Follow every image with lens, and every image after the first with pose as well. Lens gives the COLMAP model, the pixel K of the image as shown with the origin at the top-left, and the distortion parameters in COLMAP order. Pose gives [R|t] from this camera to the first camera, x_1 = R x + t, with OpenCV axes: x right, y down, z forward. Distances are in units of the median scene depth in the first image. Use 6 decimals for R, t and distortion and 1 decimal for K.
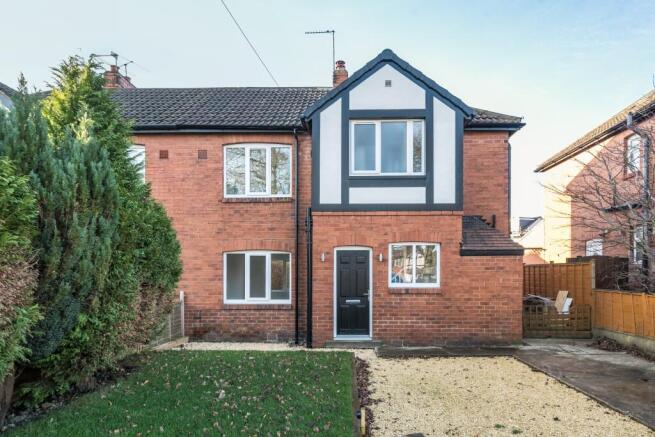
lens RADIAL K [[395.0, 0, 348.7], [0, 395.0, 248.4], [0, 0, 1]] dist [0.002389, -0.001067]
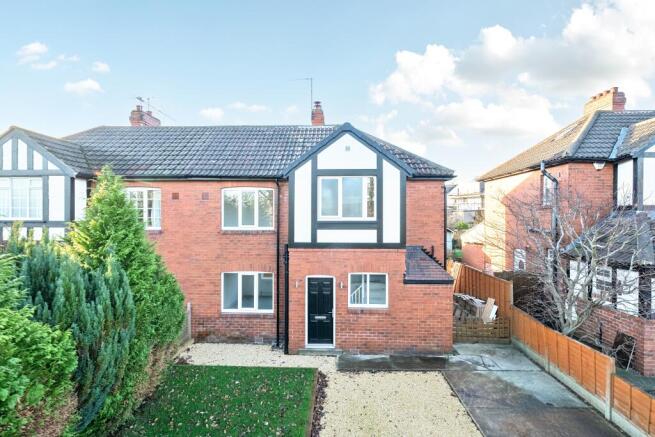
lens RADIAL K [[326.8, 0, 326.4], [0, 326.8, 216.7], [0, 0, 1]] dist [-0.001545, 0.000120]
pose [[0.999799, 0.000205, -0.020043, 0.051587], [-0.000272, 0.999994, -0.003356, -0.190501], [0.020042, 0.003361, 0.999793, -0.061624]]
